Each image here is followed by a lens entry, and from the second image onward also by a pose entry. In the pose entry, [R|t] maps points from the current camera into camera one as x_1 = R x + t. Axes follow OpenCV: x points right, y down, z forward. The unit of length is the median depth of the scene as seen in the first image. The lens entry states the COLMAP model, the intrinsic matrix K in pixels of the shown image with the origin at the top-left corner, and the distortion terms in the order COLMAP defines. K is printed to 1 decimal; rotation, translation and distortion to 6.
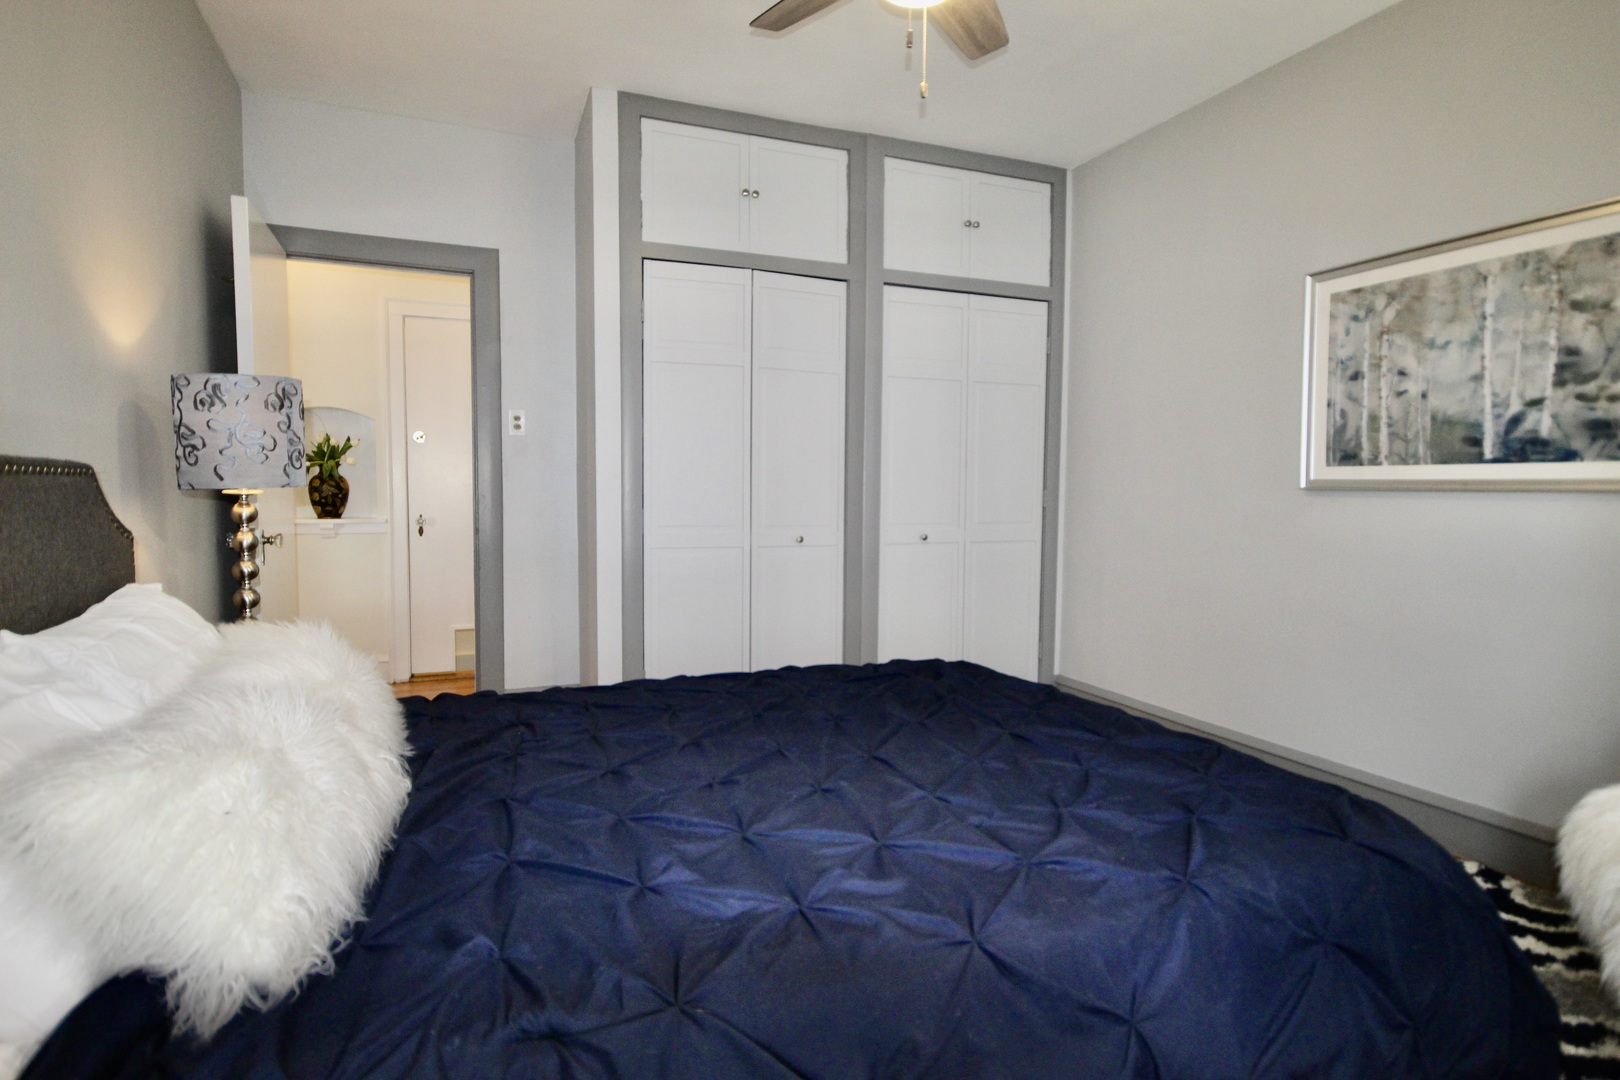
lens RADIAL K [[866.2, 0, 810.6], [0, 866.2, 537.2], [0, 0, 1]] dist [0.006473, 0.001807]
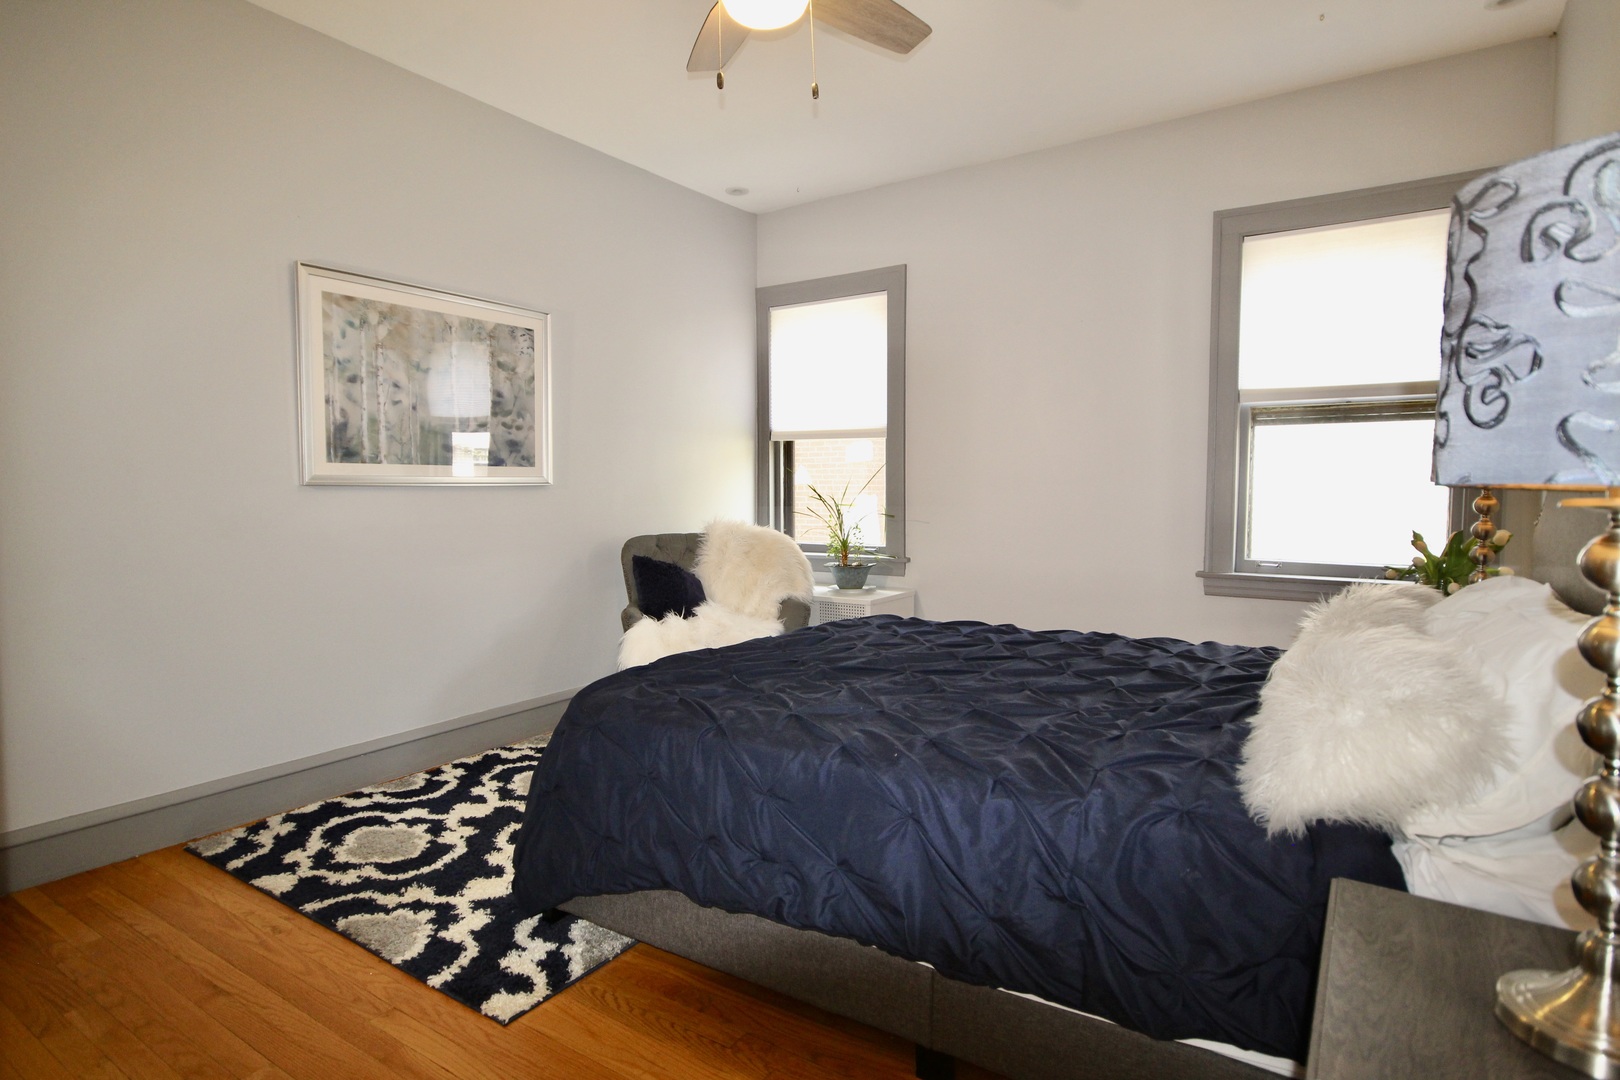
lens RADIAL K [[866.2, 0, 811.4], [0, 866.2, 537.9], [0, 0, 1]] dist [0.006473, 0.001807]
pose [[-0.551674, -0.073221, 0.830839, -0.608650], [0.032984, 0.993445, 0.109453, -0.092508], [-0.833407, 0.087786, -0.545643, 1.172765]]
